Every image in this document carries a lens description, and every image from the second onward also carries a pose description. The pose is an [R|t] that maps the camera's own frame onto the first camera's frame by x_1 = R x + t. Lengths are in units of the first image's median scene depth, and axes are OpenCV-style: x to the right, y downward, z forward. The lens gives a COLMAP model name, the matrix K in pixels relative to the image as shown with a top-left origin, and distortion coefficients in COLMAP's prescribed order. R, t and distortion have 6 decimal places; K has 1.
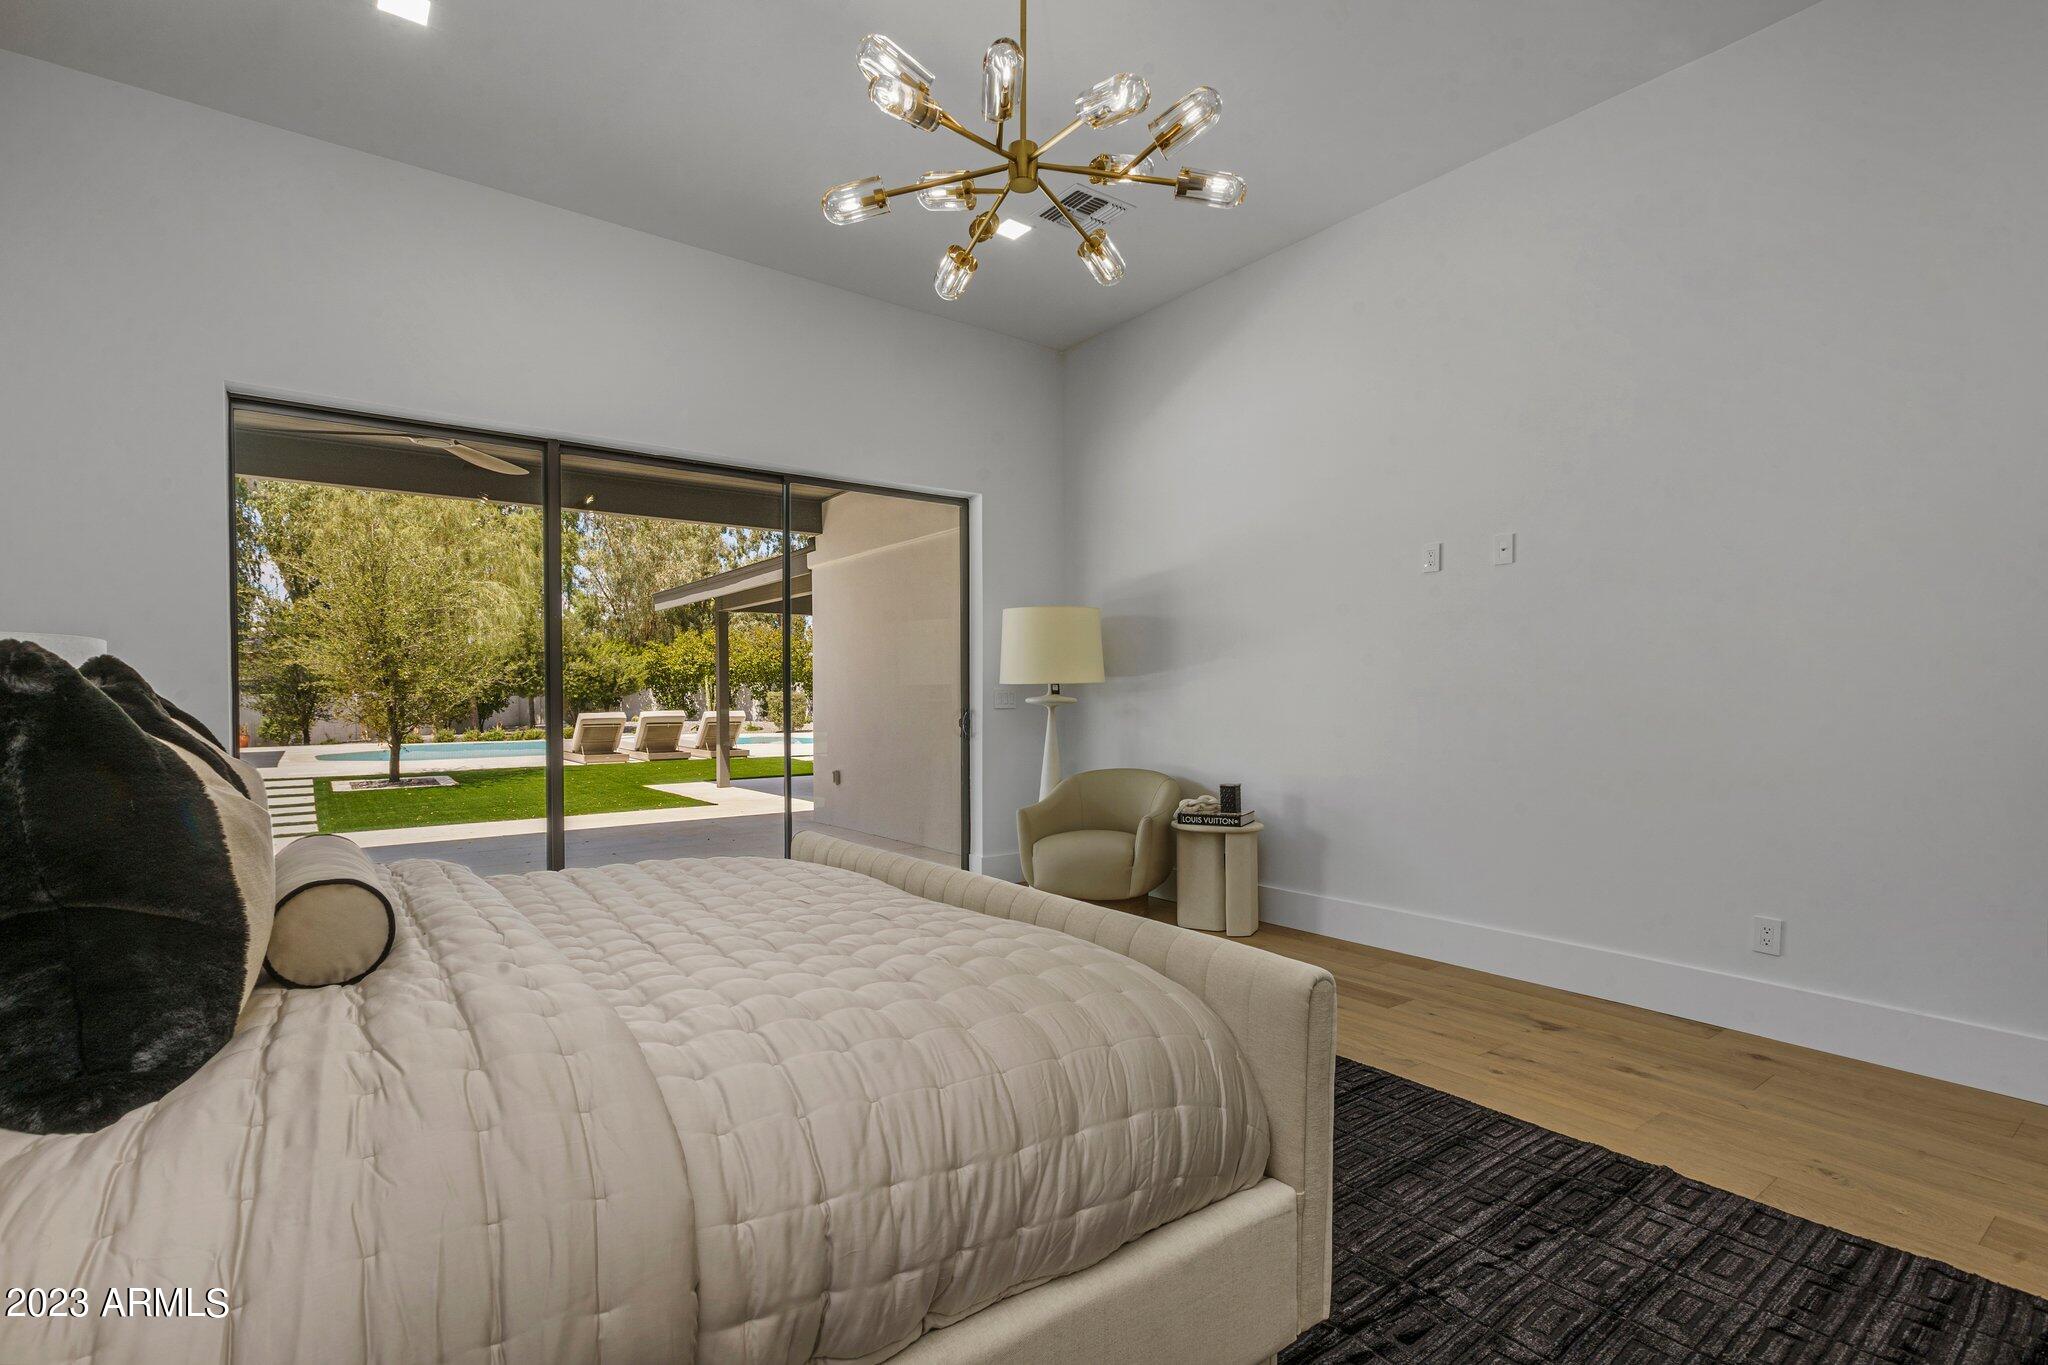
lens RADIAL K [[936.2, 0, 1010.1], [0, 936.2, 684.3], [0, 0, 1]] dist [0.007043, -0.002809]
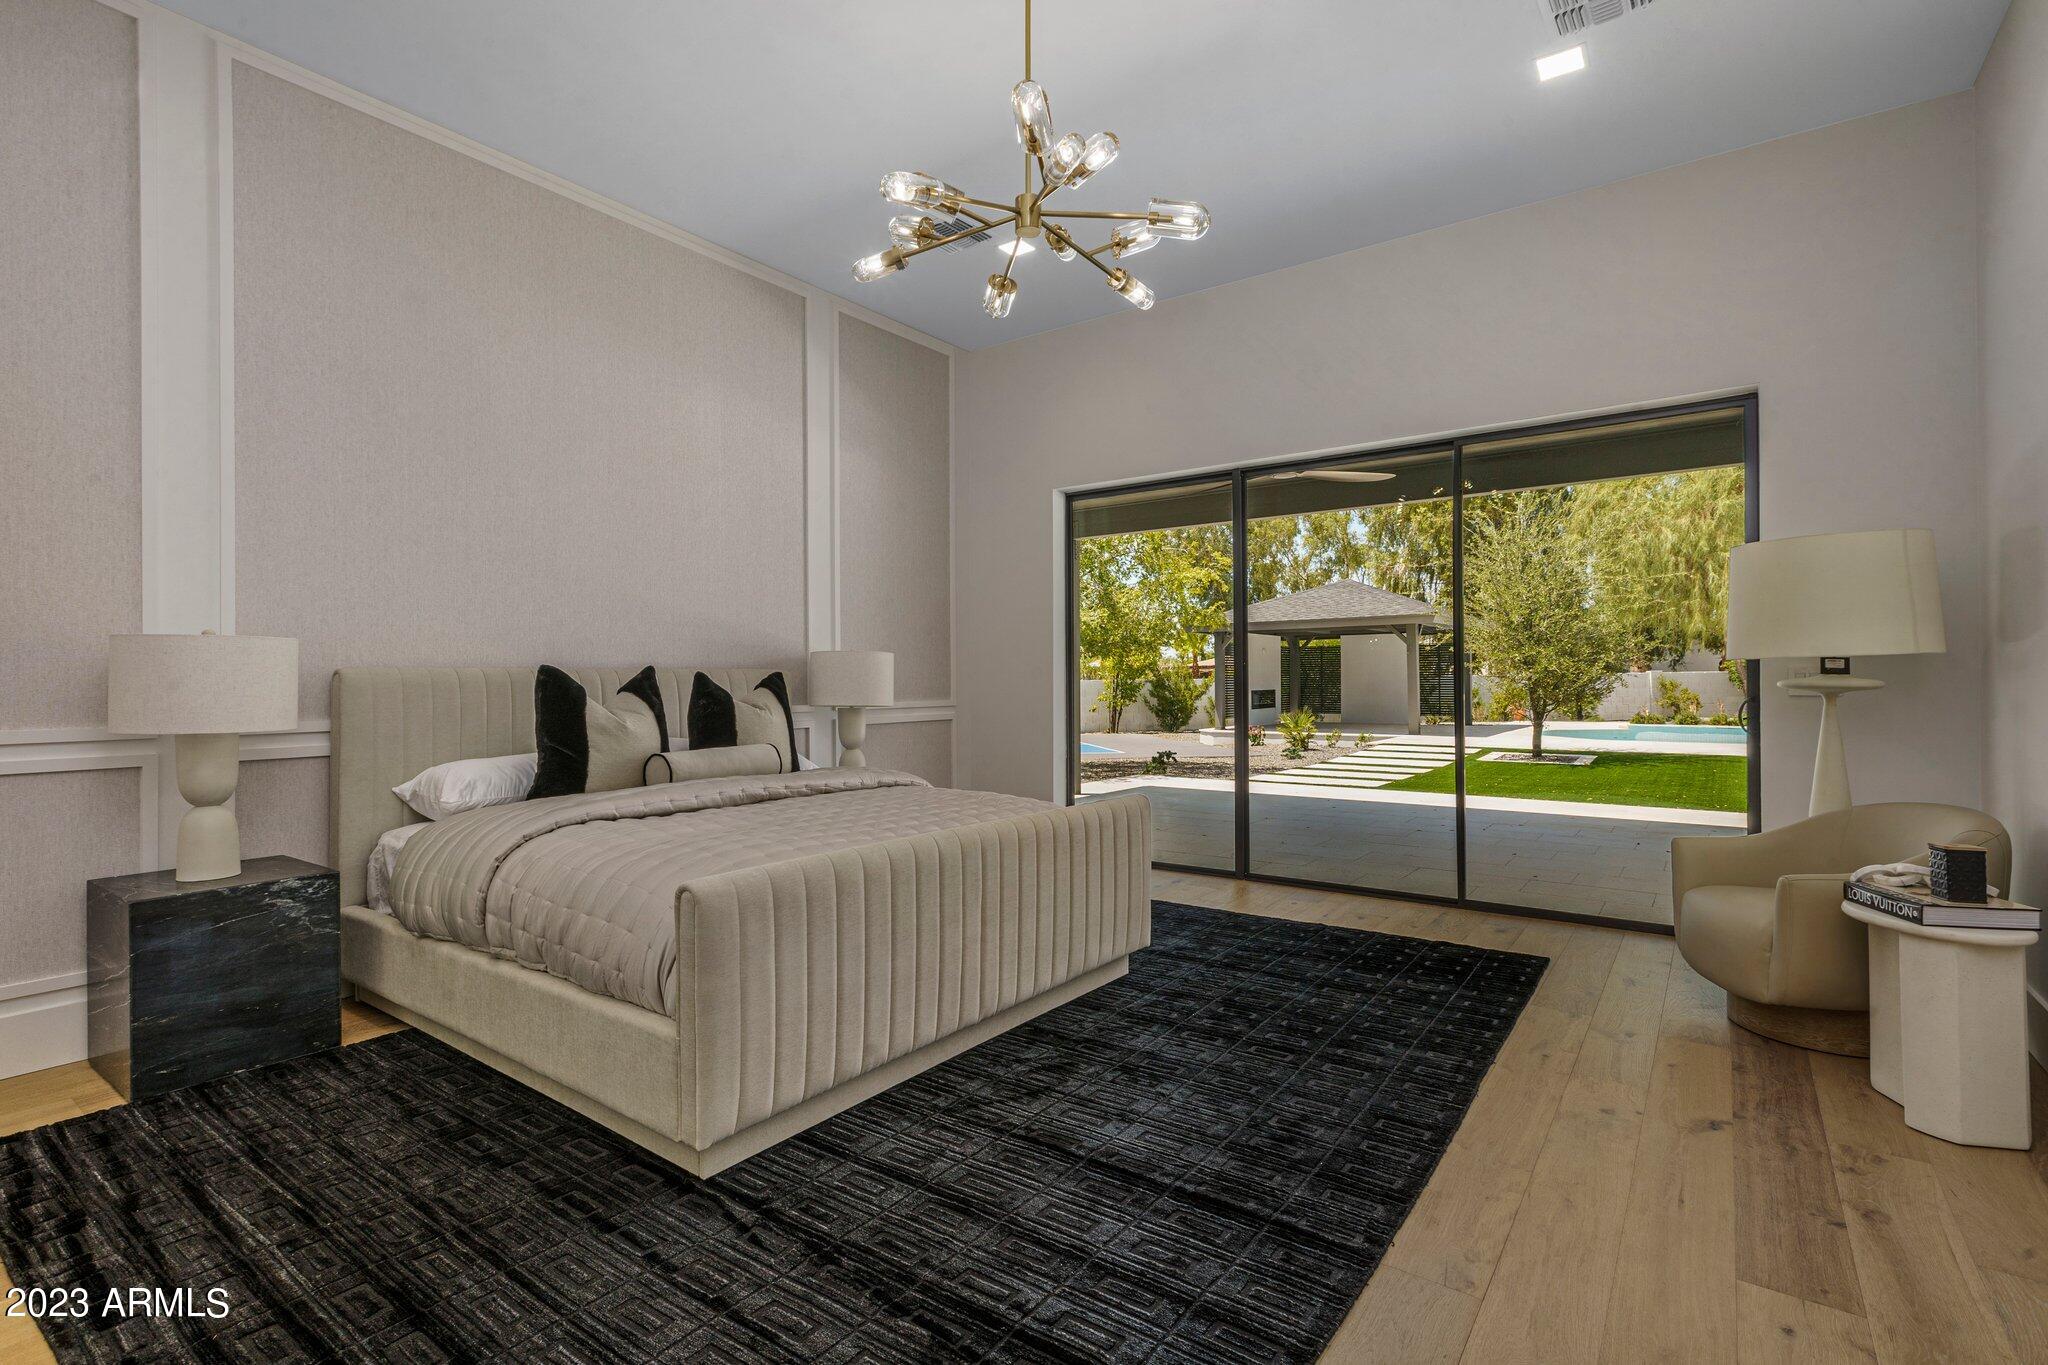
lens RADIAL K [[936.2, 0, 1022.9], [0, 936.2, 681.8], [0, 0, 1]] dist [0.007043, -0.002809]
pose [[0.298749, 0.002850, -0.954327, 0.193911], [0.014948, 0.999859, 0.007665, 0.001152], [0.954215, -0.016555, 0.298665, 0.117283]]
